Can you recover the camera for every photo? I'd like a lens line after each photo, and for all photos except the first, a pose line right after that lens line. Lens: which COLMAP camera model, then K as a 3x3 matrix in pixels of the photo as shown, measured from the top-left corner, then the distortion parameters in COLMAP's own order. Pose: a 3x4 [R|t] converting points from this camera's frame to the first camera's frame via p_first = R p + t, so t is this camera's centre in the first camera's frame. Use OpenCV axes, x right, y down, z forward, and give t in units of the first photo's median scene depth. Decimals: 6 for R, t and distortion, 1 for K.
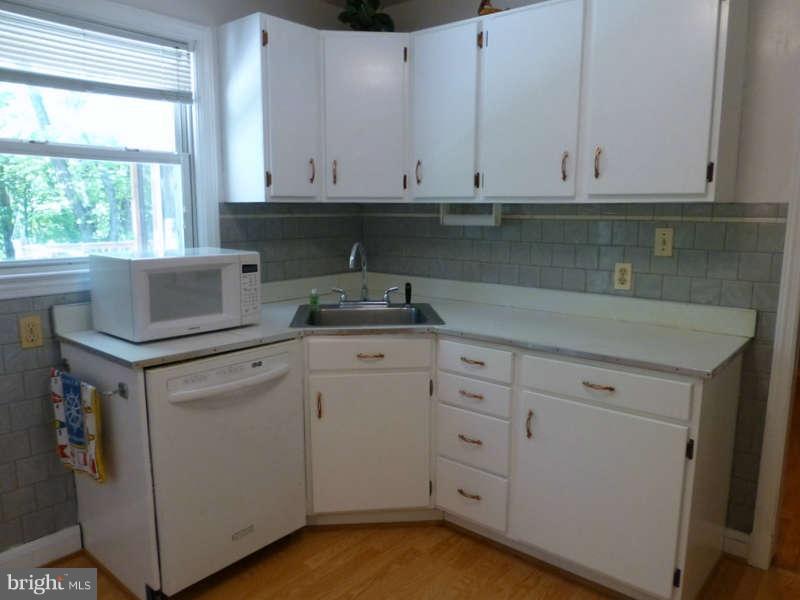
lens RADIAL K [[596.0, 0, 400.2], [0, 596.0, 301.1], [0, 0, 1]] dist [-0.018325, 0.008307]
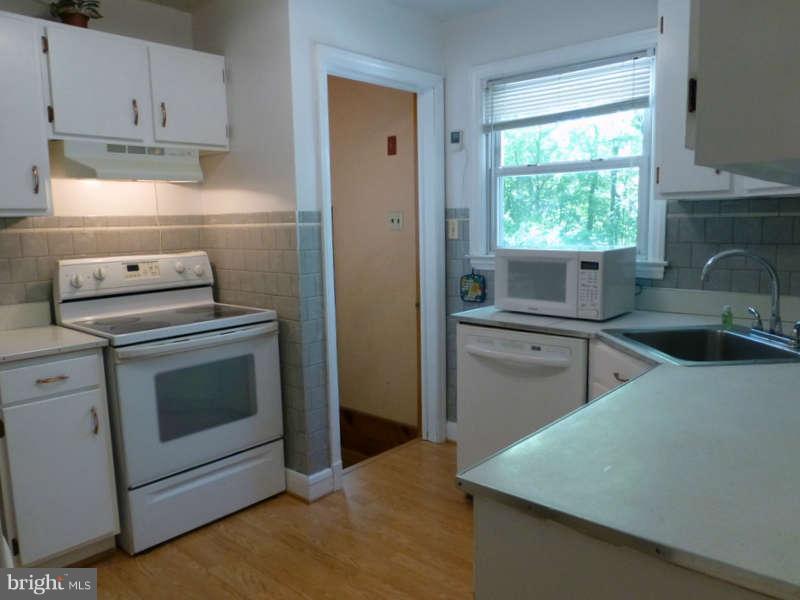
lens RADIAL K [[596.0, 0, 400.7], [0, 596.0, 299.3], [0, 0, 1]] dist [-0.018325, 0.008307]
pose [[-0.012795, 0.130375, -0.991382, 0.788260], [-0.136200, 0.981996, 0.130899, -0.087909], [0.990599, 0.136701, 0.005192, 0.669862]]
